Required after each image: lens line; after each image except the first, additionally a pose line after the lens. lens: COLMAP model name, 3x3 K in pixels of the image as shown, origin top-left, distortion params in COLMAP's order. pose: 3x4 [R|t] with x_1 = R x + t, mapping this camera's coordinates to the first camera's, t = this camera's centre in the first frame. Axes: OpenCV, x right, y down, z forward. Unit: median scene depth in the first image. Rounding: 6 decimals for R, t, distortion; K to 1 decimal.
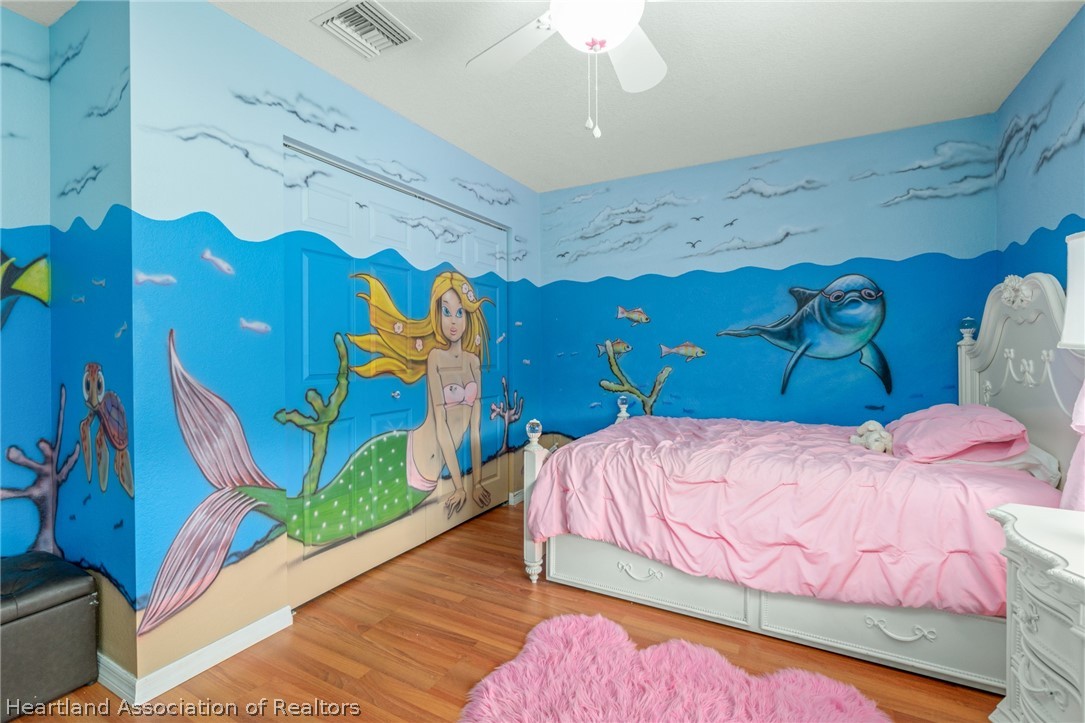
lens RADIAL K [[502.8, 0, 544.4], [0, 502.8, 360.1], [0, 0, 1]] dist [-0.002802, 0.002339]
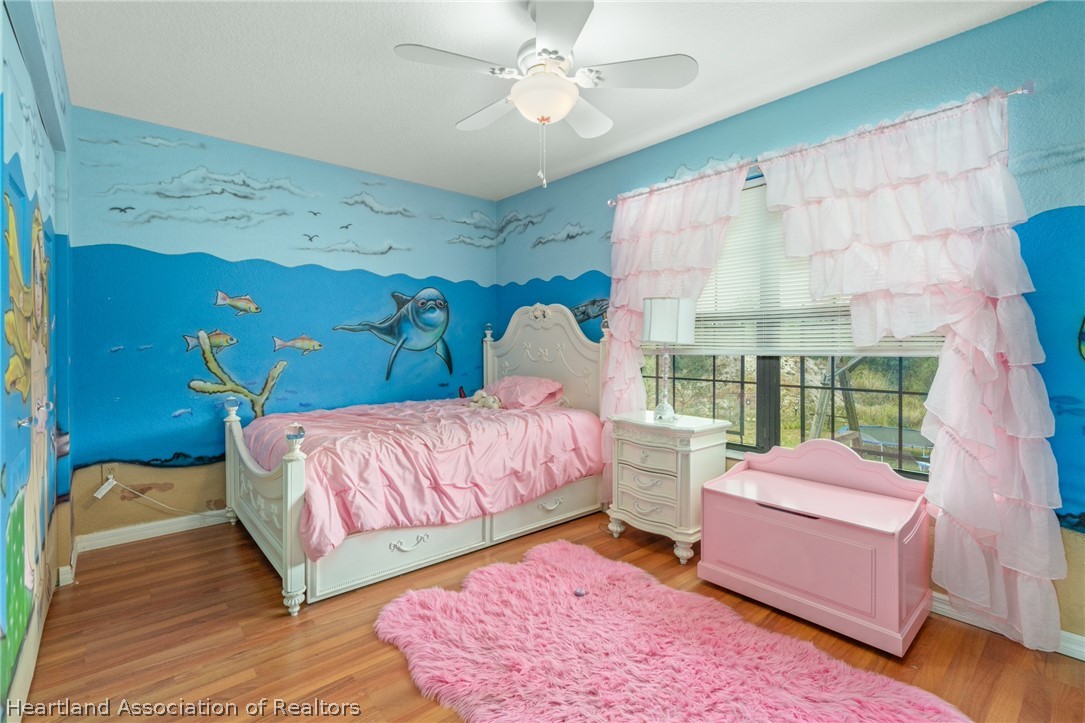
lens RADIAL K [[502.8, 0, 546.2], [0, 502.8, 351.6], [0, 0, 1]] dist [-0.002802, 0.002339]
pose [[0.335334, -0.011764, 0.942026, -0.547480], [0.017431, 0.999828, 0.006281, -0.001502], [-0.941938, 0.014314, 0.335481, 0.248808]]
